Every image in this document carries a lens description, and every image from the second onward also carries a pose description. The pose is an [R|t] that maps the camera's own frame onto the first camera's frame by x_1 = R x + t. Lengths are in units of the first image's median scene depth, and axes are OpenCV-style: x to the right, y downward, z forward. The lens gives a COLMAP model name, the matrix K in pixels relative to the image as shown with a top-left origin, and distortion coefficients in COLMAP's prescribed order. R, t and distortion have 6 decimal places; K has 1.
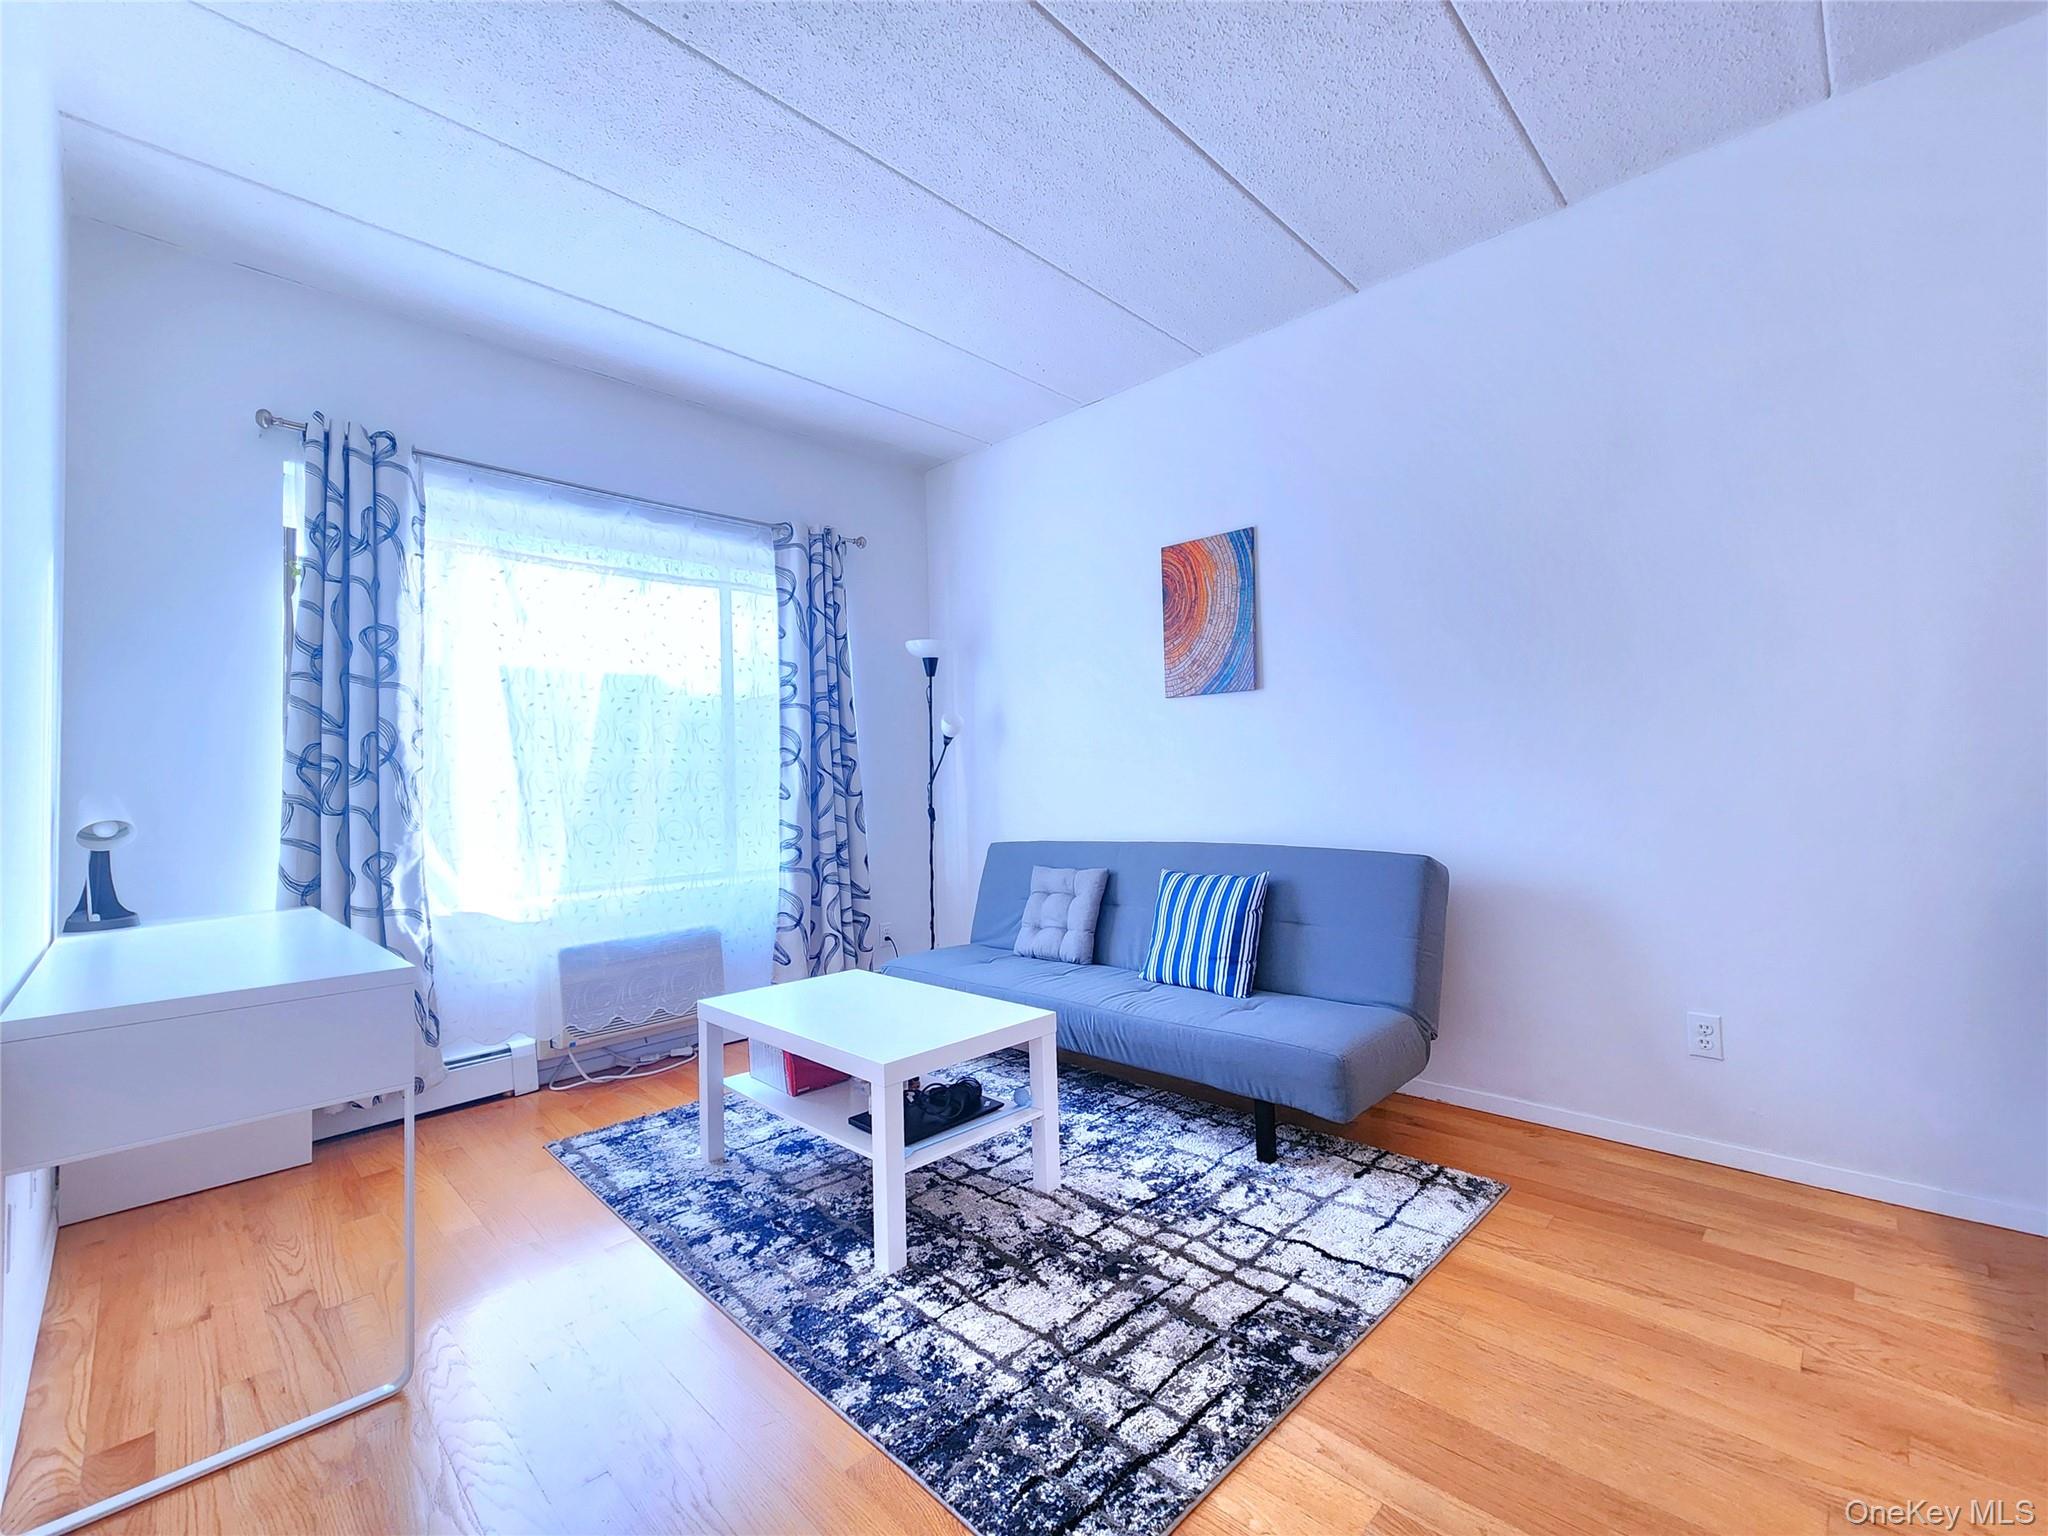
lens RADIAL K [[858.6, 0, 1032.0], [0, 858.6, 754.4], [0, 0, 1]] dist [0.001795, 0.000055]
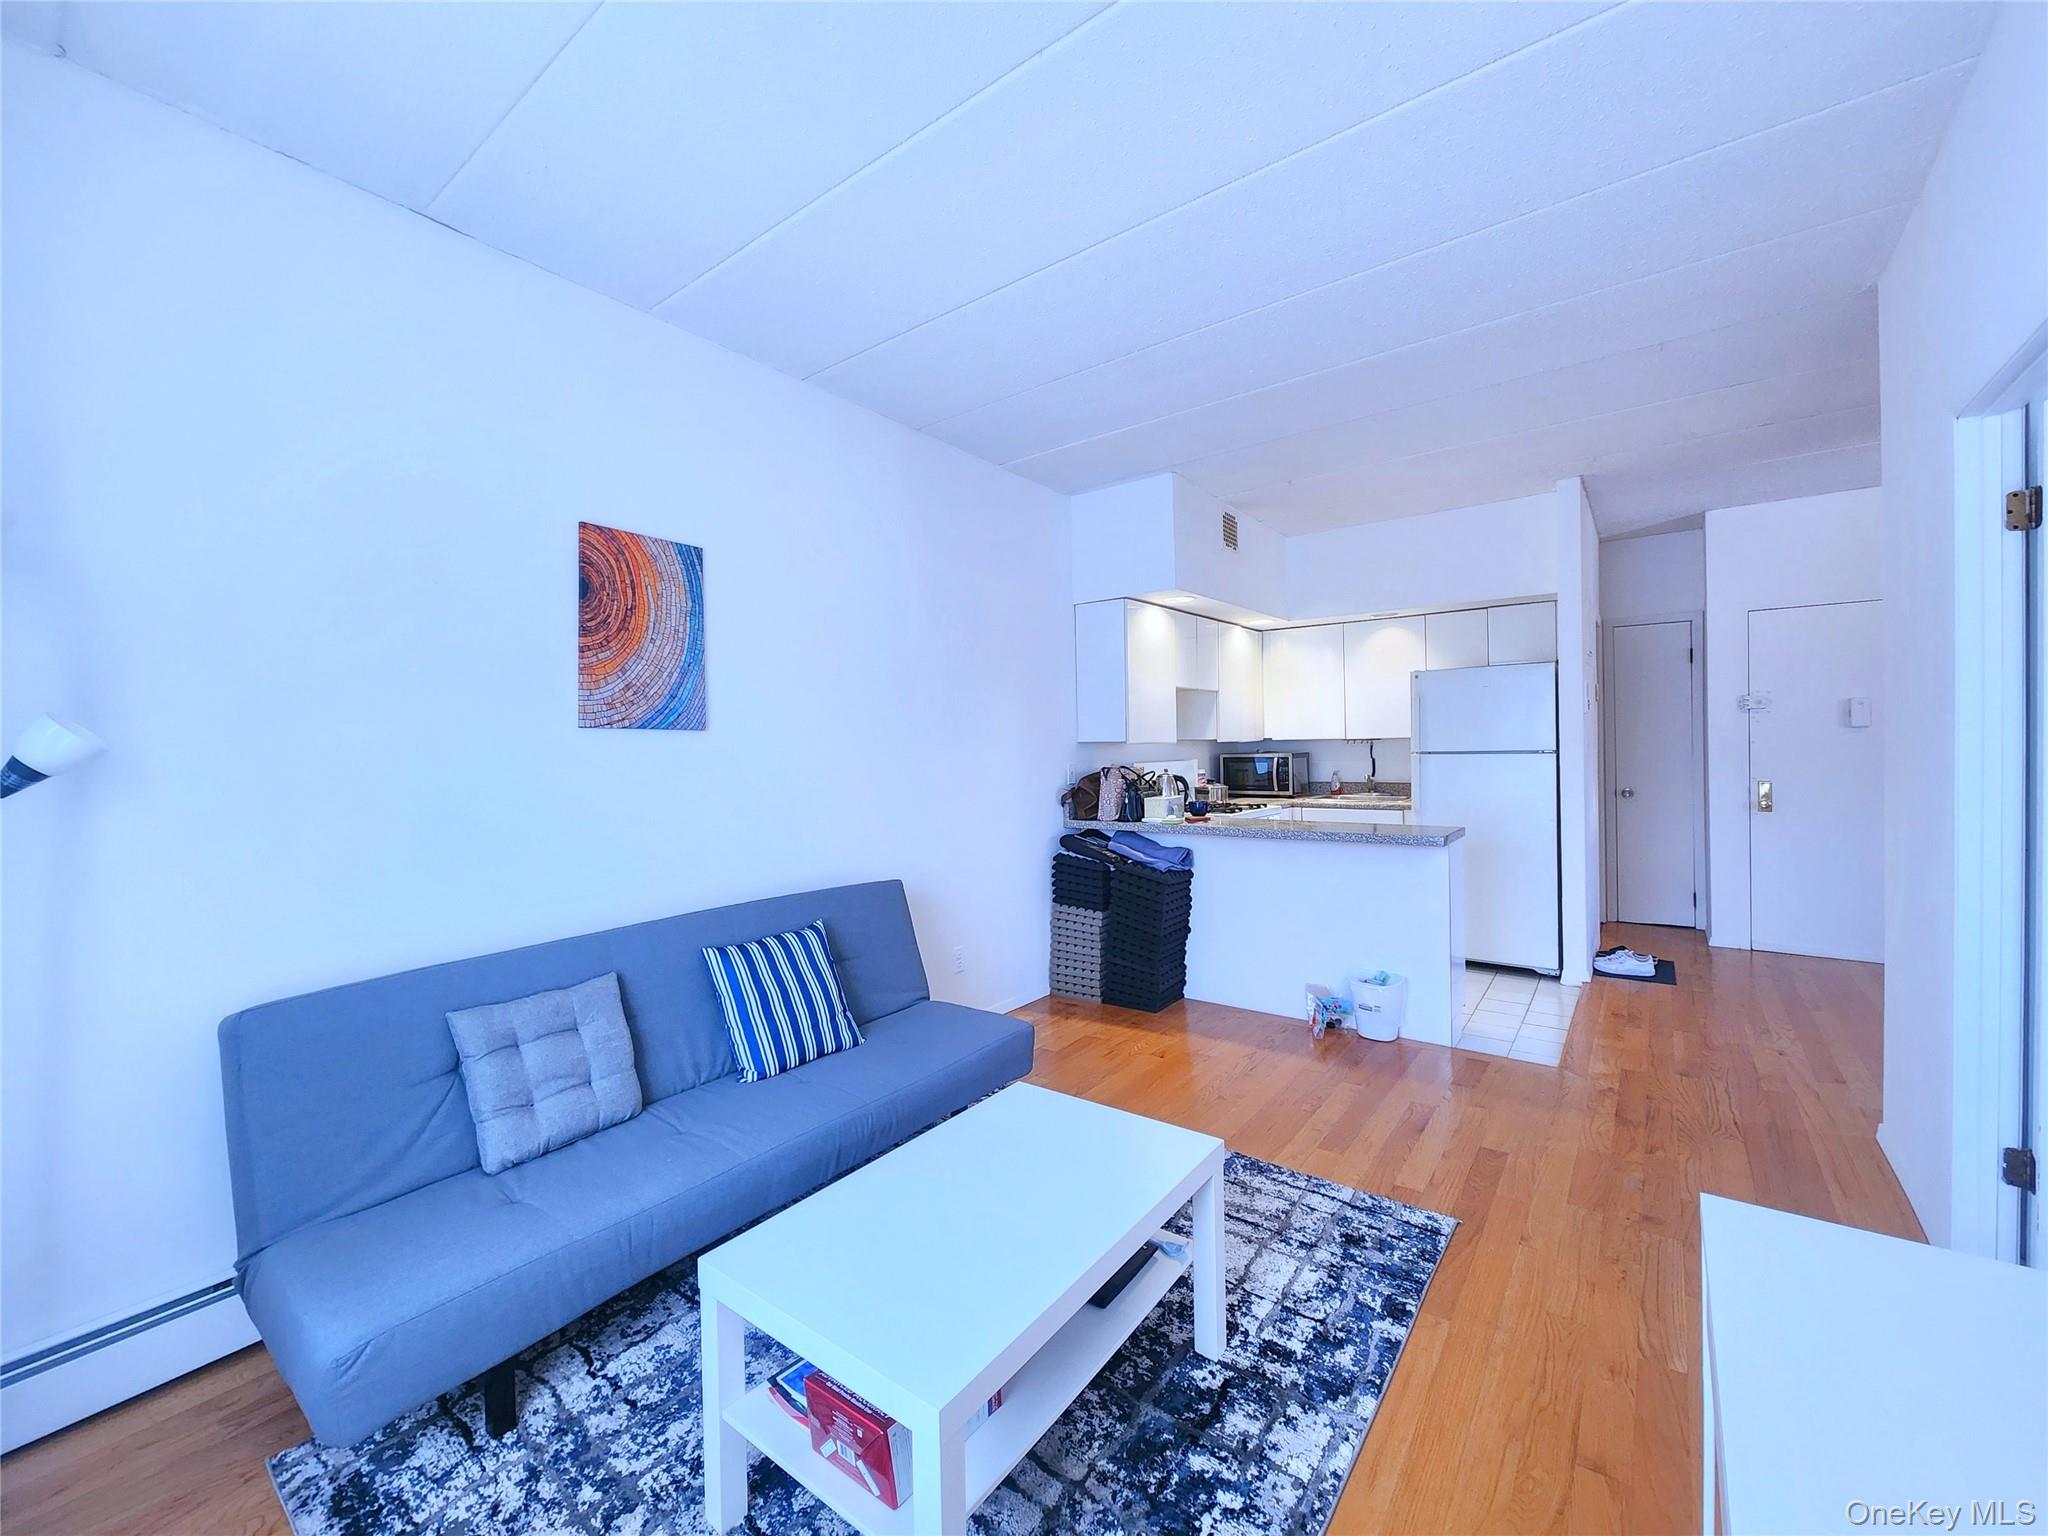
lens RADIAL K [[823.8, 0, 1005.1], [0, 823.8, 752.3], [0, 0, 1]] dist [0.000422, 0.000087]
pose [[-0.095154, 0.018904, 0.995283, -0.873146], [-0.011199, 0.999736, -0.020059, -0.052142], [-0.995400, -0.013055, -0.094917, 1.064351]]
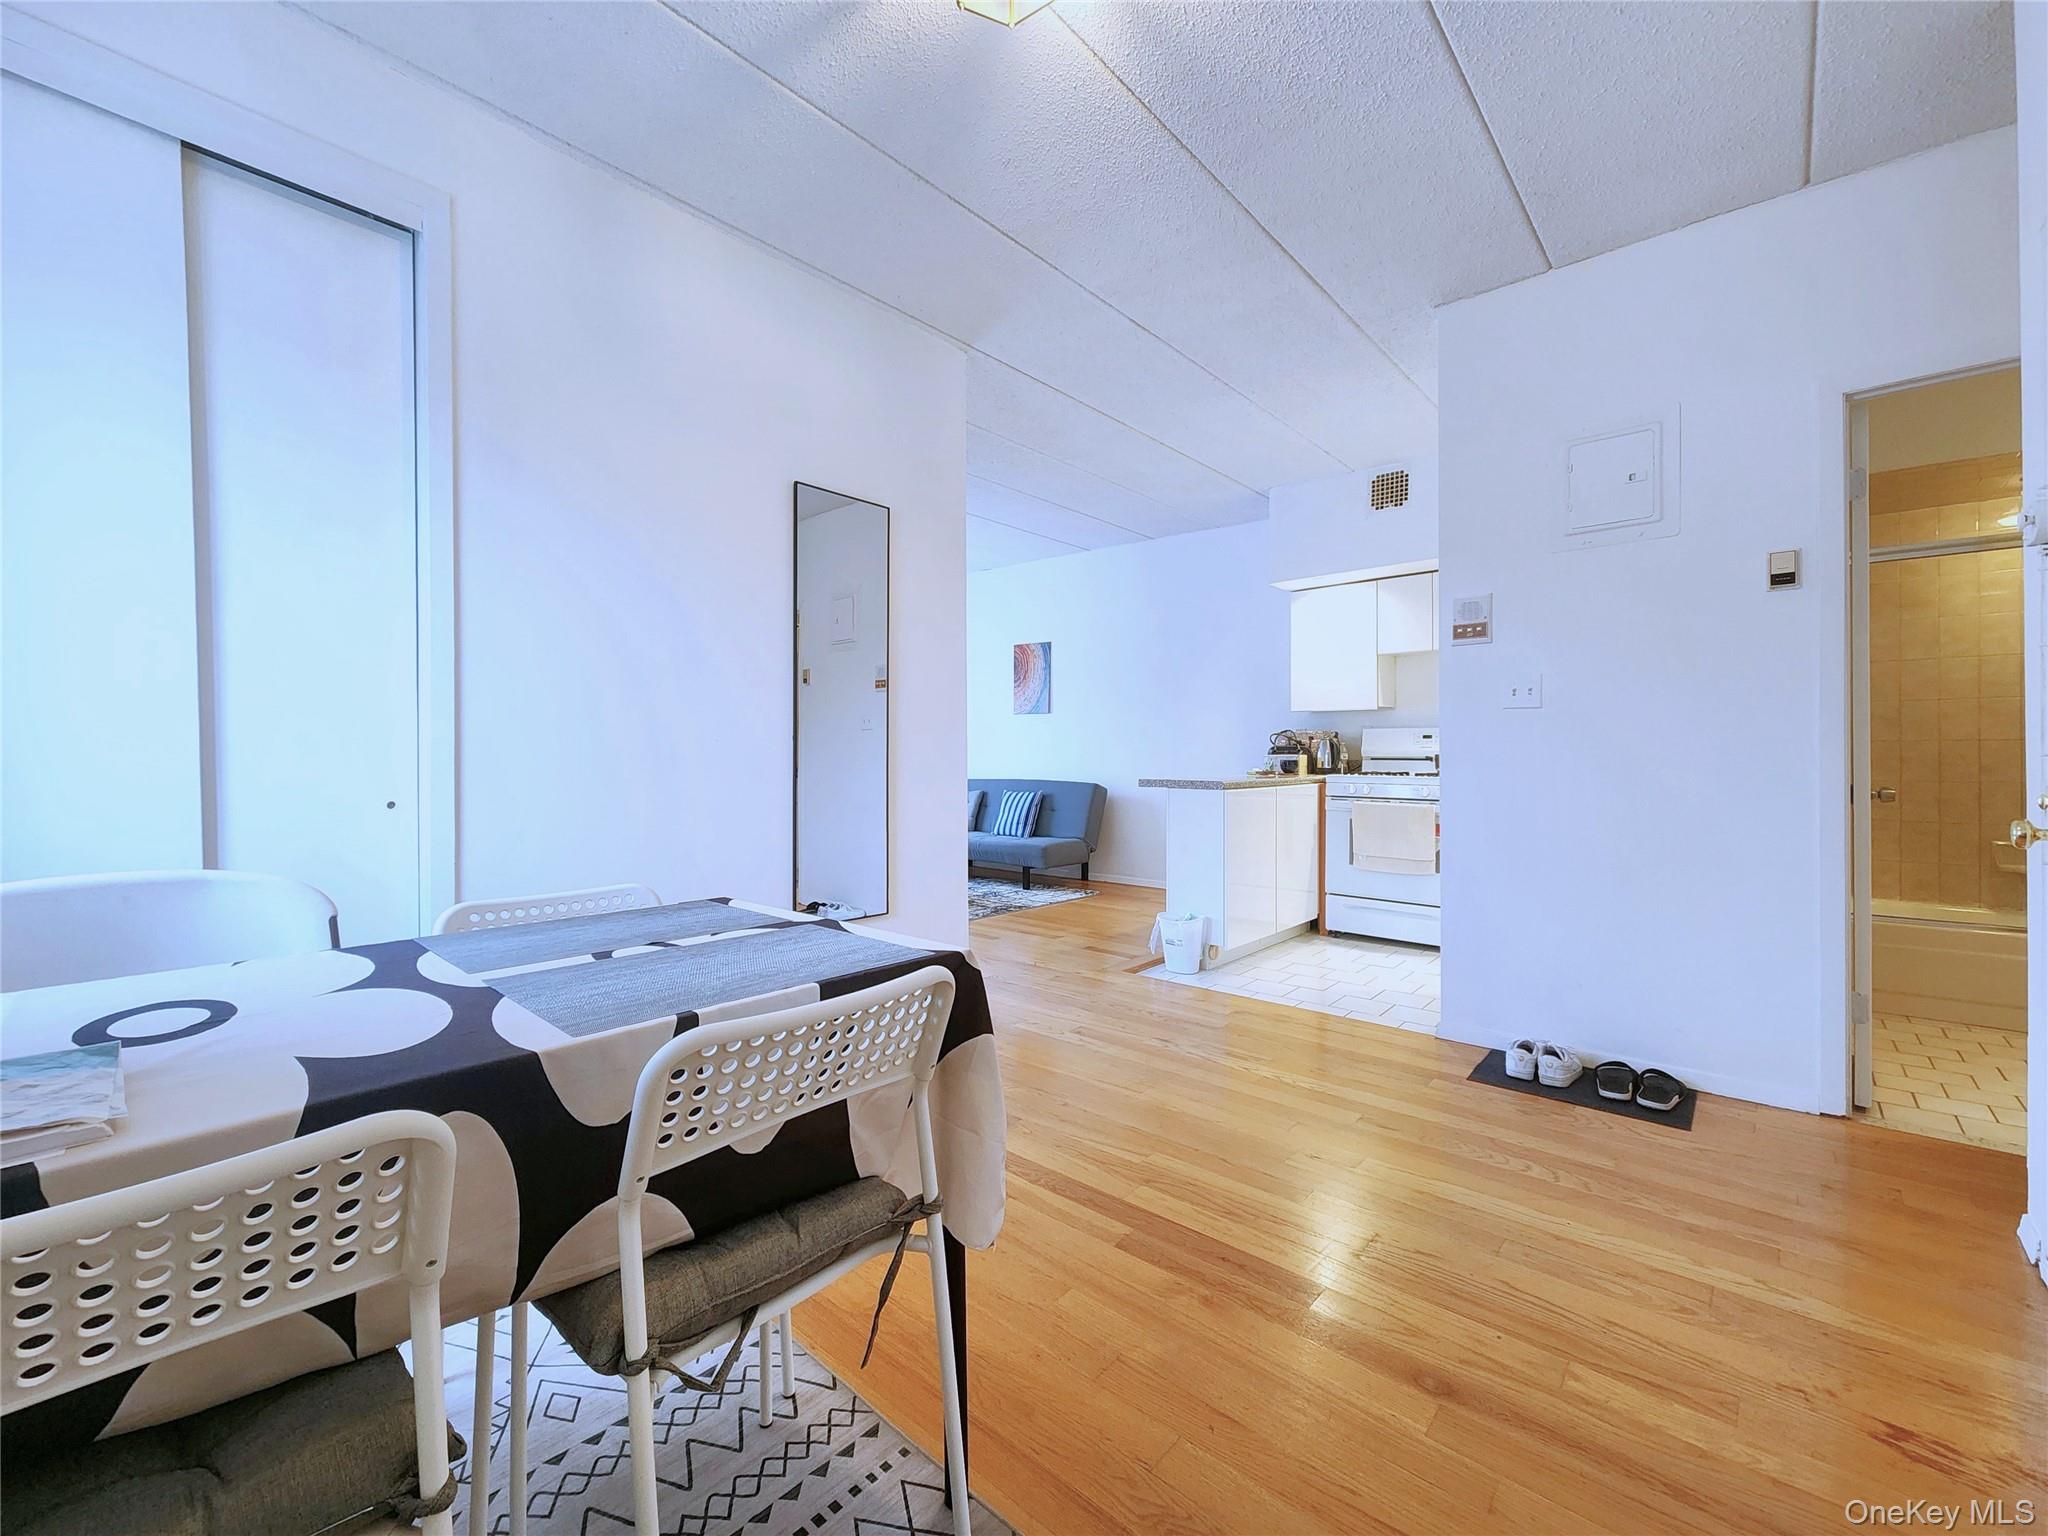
lens RADIAL K [[832.5, 0, 1024.7], [0, 832.5, 757.1], [0, 0, 1]] dist [-0.008592, 0.000276]
pose [[0.998757, 0.024924, 0.043174, 0.143529], [-0.026615, 0.998883, 0.039048, -0.061233], [-0.042153, -0.040148, 0.998304, -1.674483]]
